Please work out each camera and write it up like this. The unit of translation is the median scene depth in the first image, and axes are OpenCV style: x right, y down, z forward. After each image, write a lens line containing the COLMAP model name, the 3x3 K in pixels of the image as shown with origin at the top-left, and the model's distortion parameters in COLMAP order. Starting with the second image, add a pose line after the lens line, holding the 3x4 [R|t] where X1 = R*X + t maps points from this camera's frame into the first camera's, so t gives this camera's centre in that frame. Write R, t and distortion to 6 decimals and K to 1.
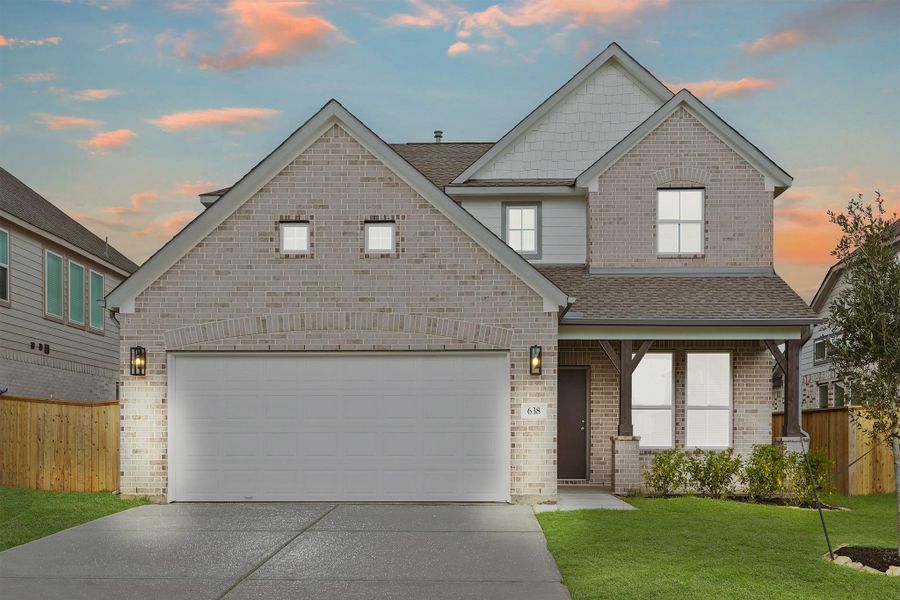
lens RADIAL K [[911.1, 0, 447.6], [0, 911.1, 344.3], [0, 0, 1]] dist [0.002869, 0.000375]
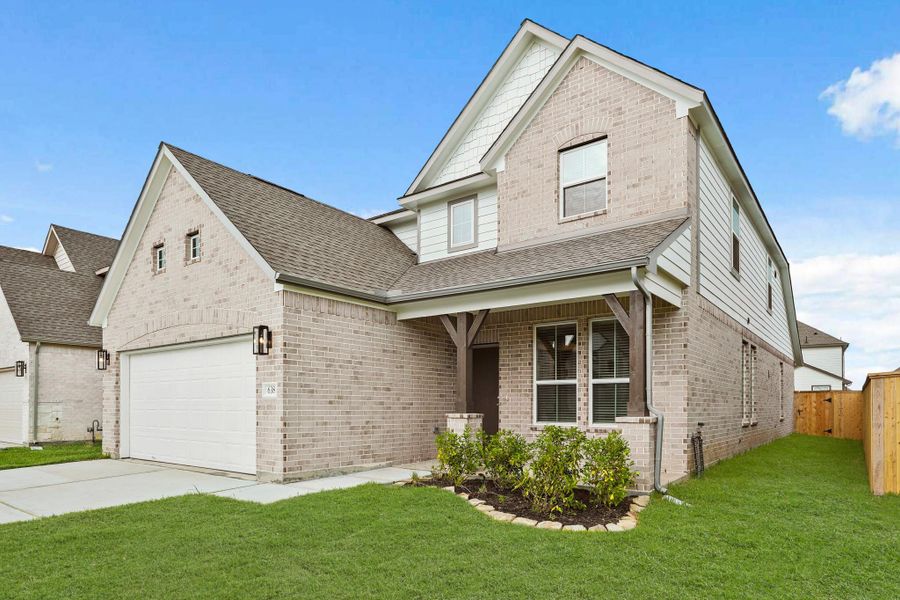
lens RADIAL K [[543.0, 0, 436.4], [0, 543.0, 358.4], [0, 0, 1]] dist [-0.003932, -0.000498]
pose [[0.806335, -0.050140, -0.589330, 0.592949], [0.060814, 0.998148, -0.001714, 0.049184], [0.588325, -0.034457, 0.807890, 0.610419]]
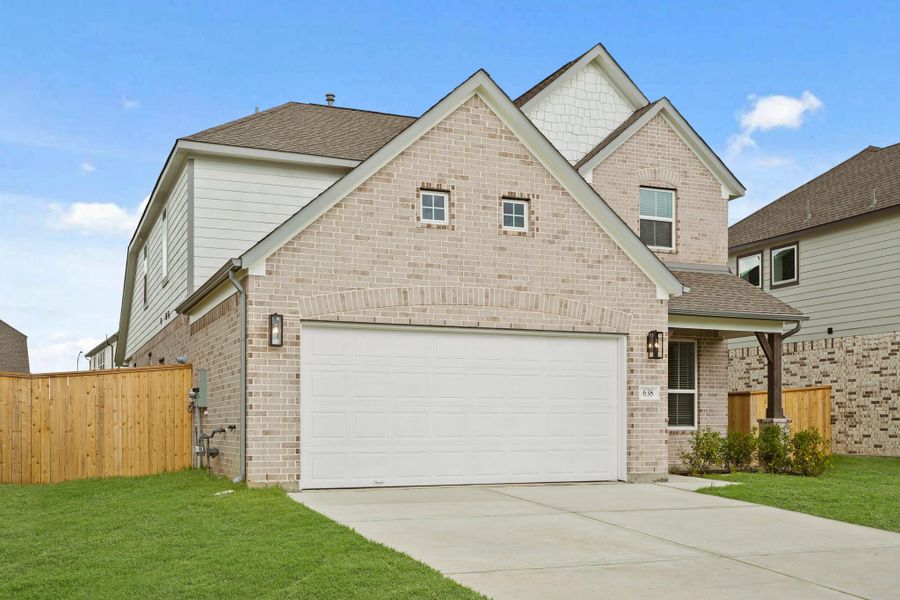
lens RADIAL K [[954.2, 0, 450.0], [0, 954.2, 300.0], [0, 0, 1]] dist [-0.005685, 0.001200]
pose [[0.914728, 0.052684, 0.400620, -0.550206], [-0.043991, 0.998555, -0.030874, 0.009998], [-0.401668, 0.010618, 0.915724, 0.083319]]
